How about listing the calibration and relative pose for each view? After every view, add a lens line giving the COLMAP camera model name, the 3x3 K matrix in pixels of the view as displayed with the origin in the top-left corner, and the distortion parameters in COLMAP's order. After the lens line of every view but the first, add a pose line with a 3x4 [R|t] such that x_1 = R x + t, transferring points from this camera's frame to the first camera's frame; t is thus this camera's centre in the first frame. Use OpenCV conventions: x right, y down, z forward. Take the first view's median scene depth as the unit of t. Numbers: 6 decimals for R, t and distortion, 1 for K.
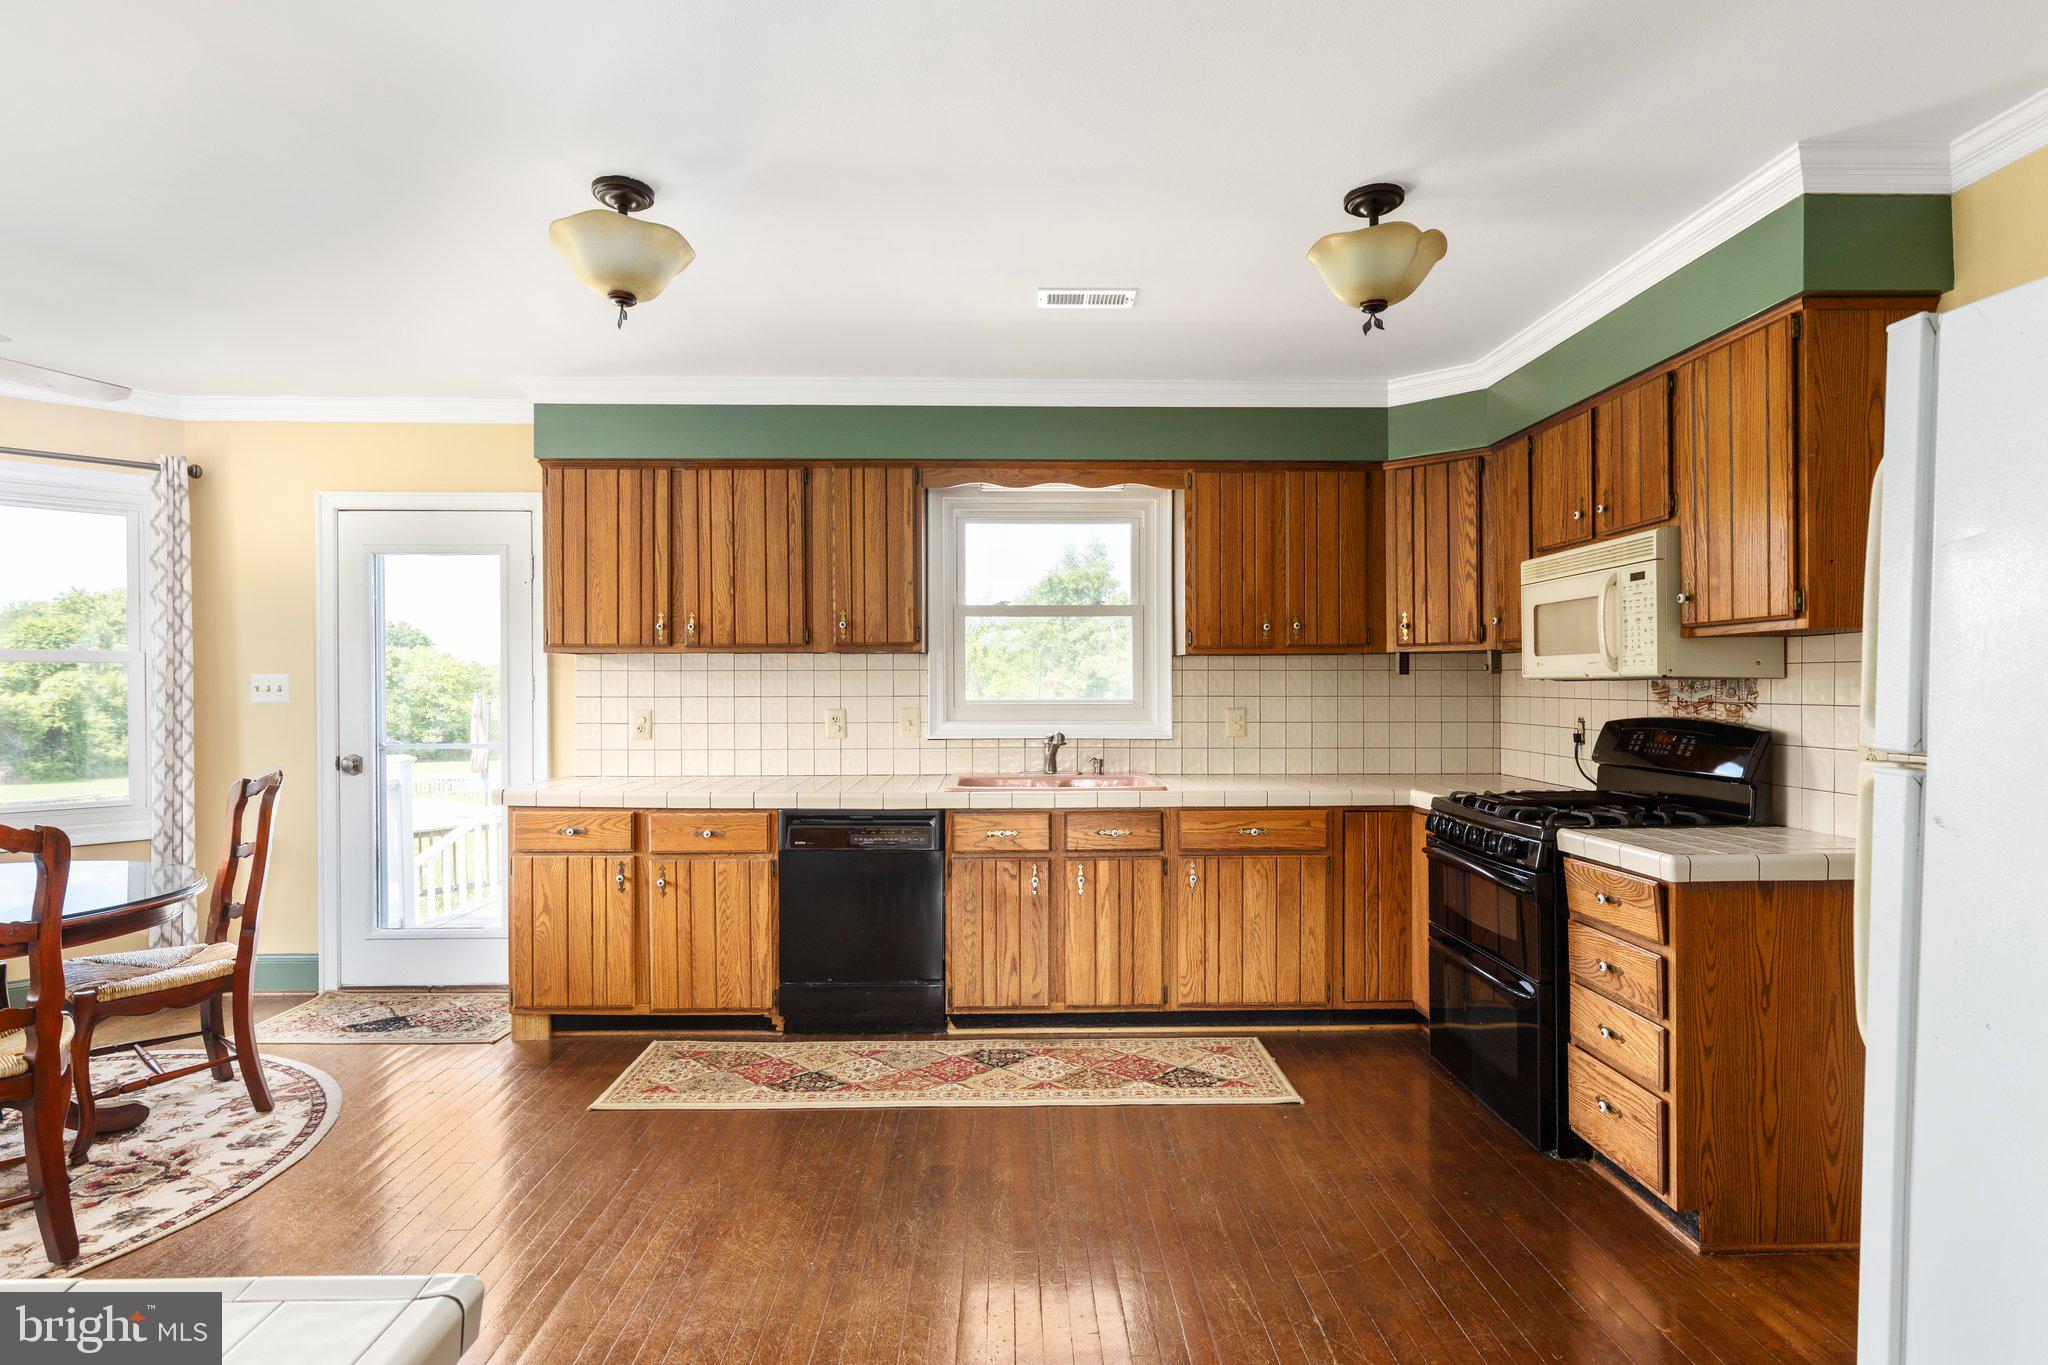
lens RADIAL K [[1050.8, 0, 1020.1], [0, 1050.8, 686.8], [0, 0, 1]] dist [0.001871, -0.001283]
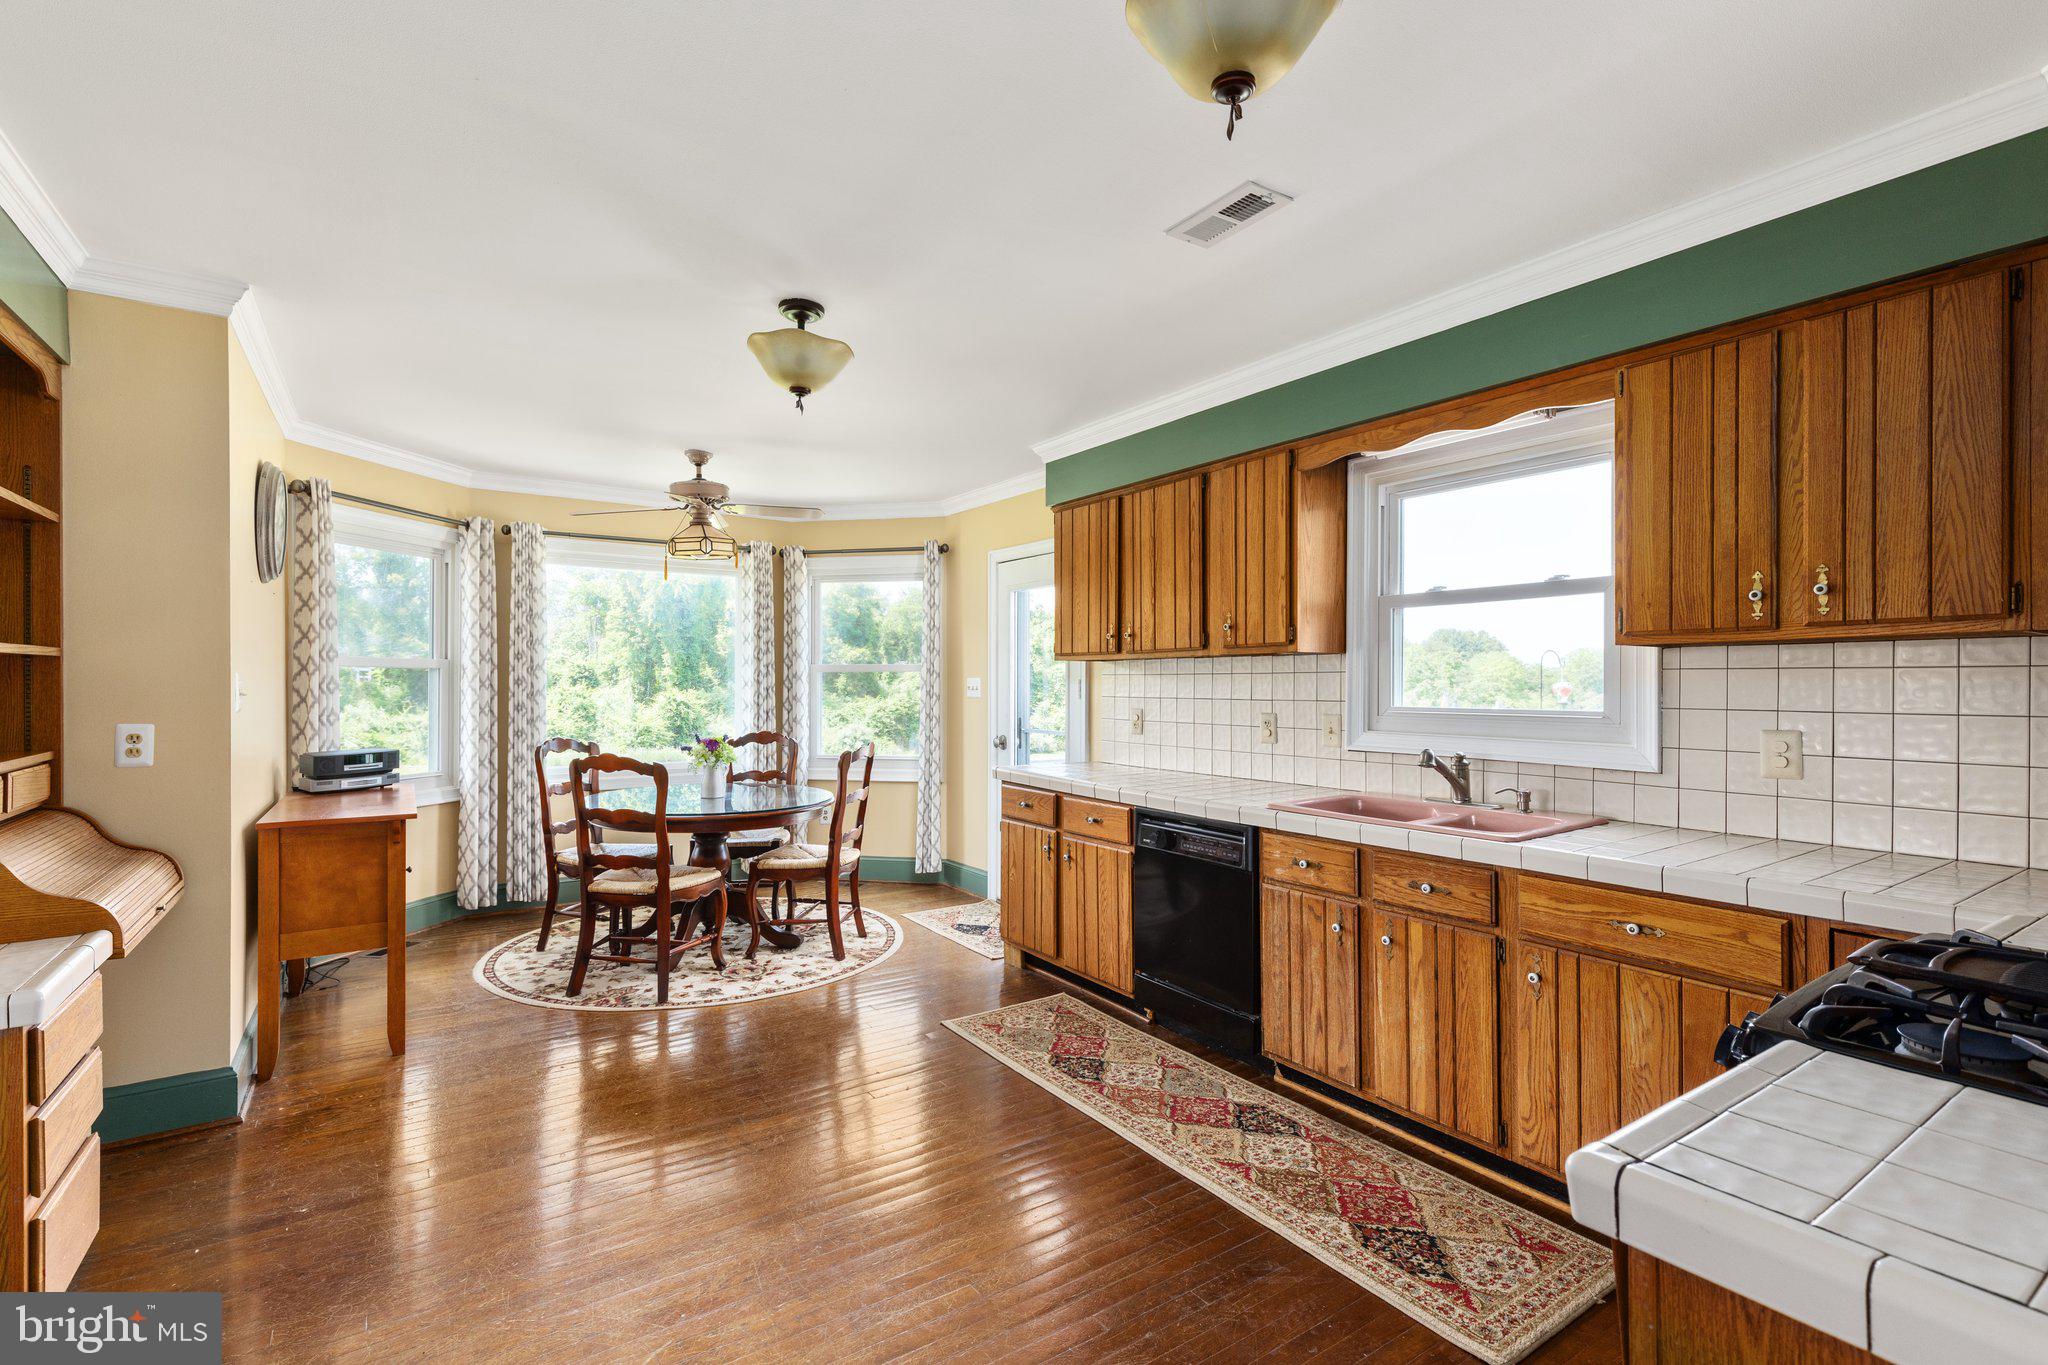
lens RADIAL K [[929.4, 0, 1022.4], [0, 929.4, 685.1], [0, 0, 1]] dist [0.009320, -0.000616]
pose [[0.547465, 0.003862, -0.836819, 0.484699], [-0.005467, 0.999985, 0.001038, -0.004944], [0.836810, 0.004007, 0.547478, 0.393249]]
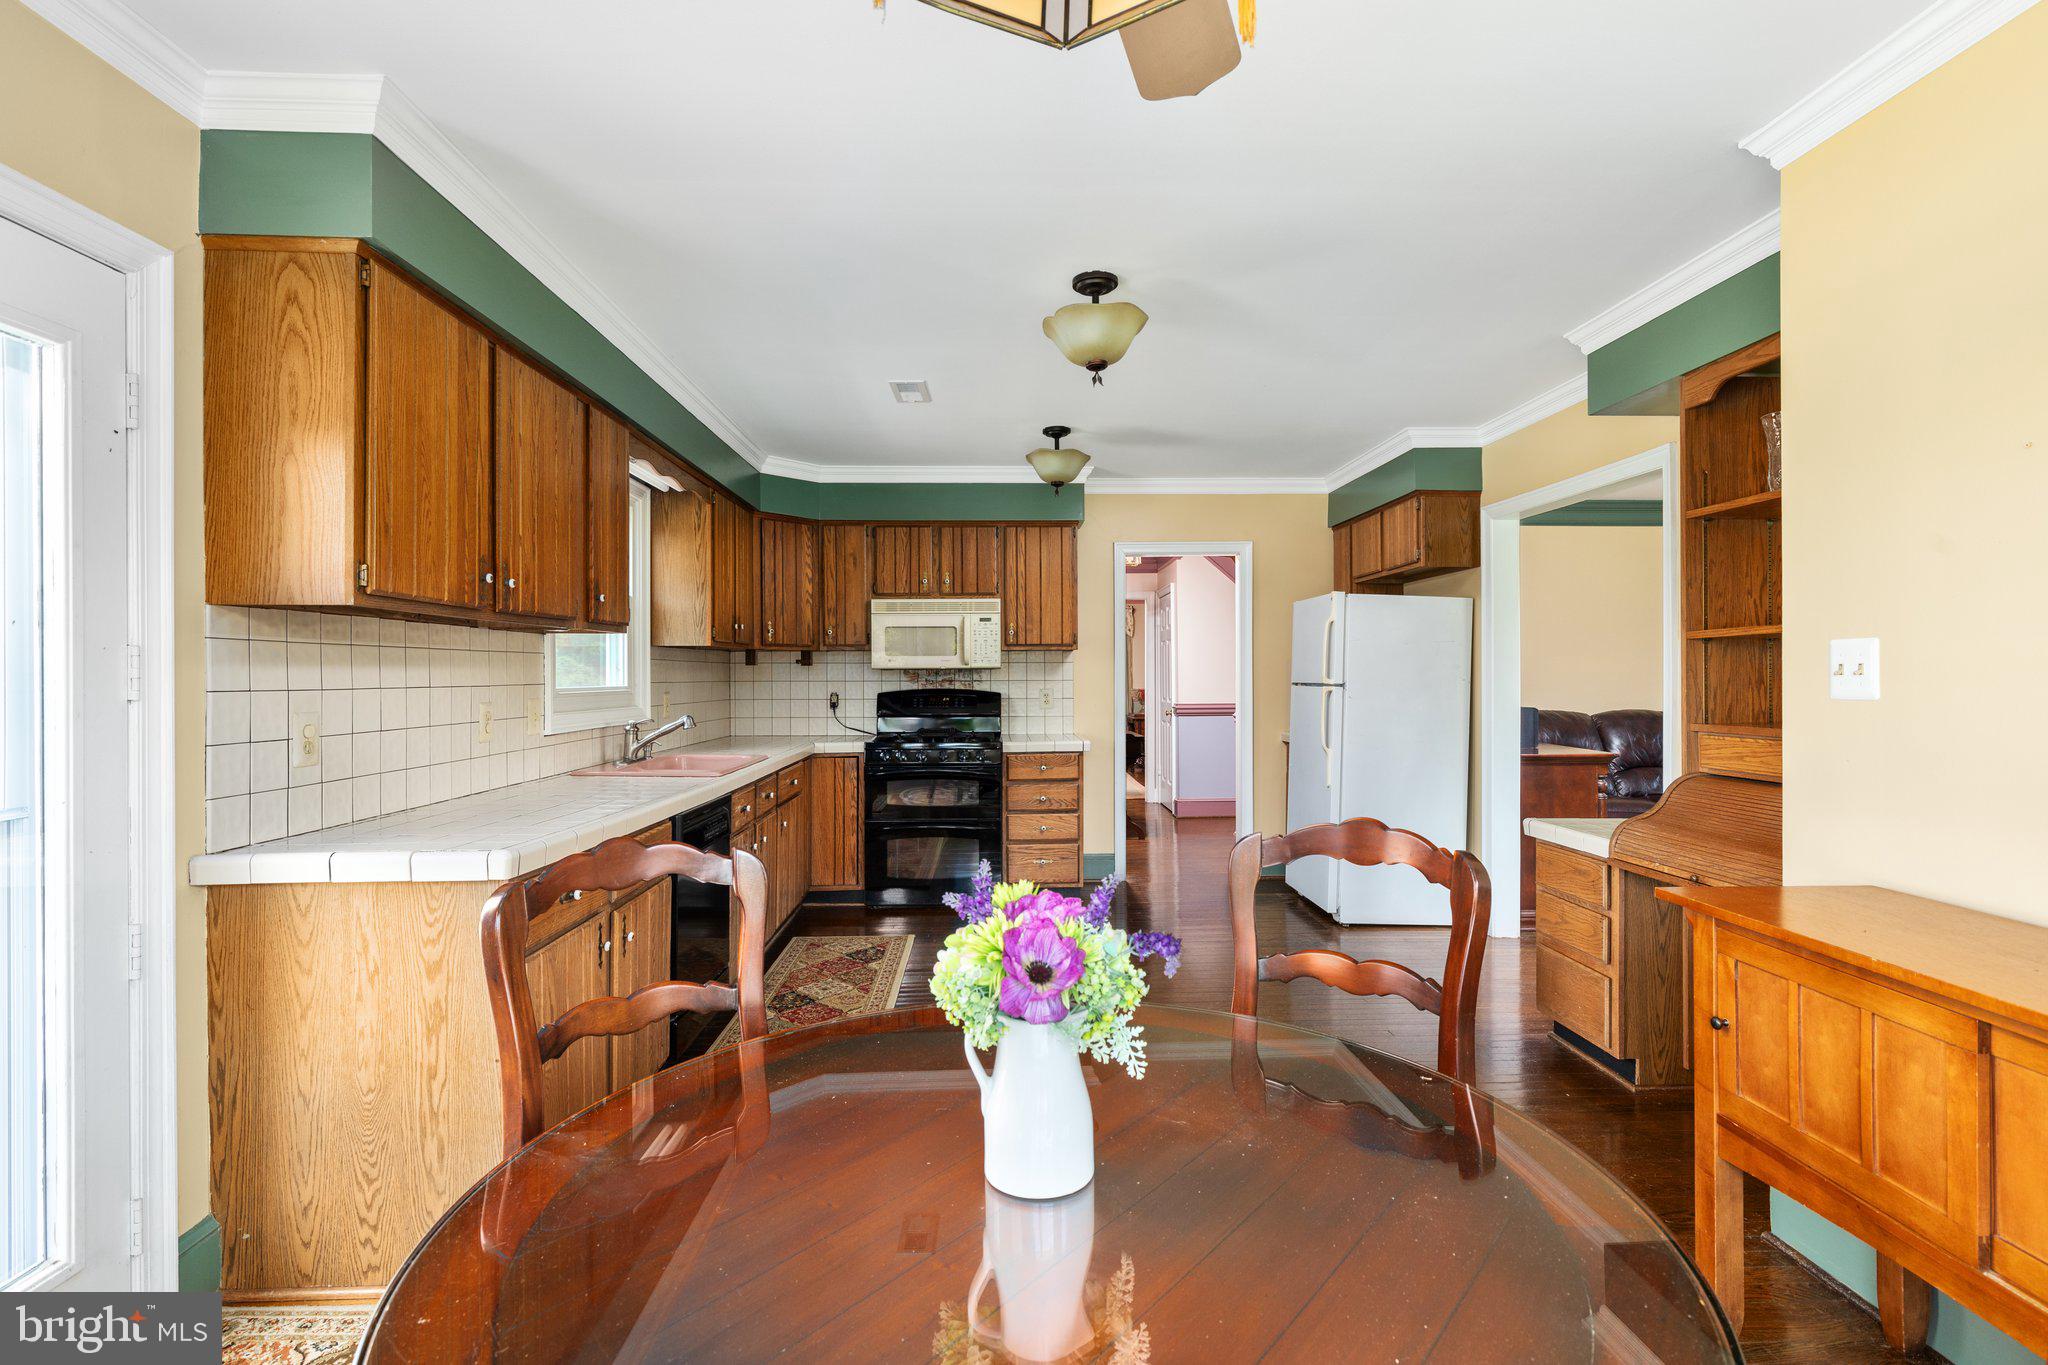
lens RADIAL K [[967.4, 0, 1021.7], [0, 967.4, 674.0], [0, 0, 1]] dist [0.000475, -0.000450]
pose [[-0.013731, 0.004625, 0.999895, -1.005638], [0.009060, 0.999949, -0.004500, 0.009213], [-0.999865, 0.008997, -0.013773, 0.726152]]
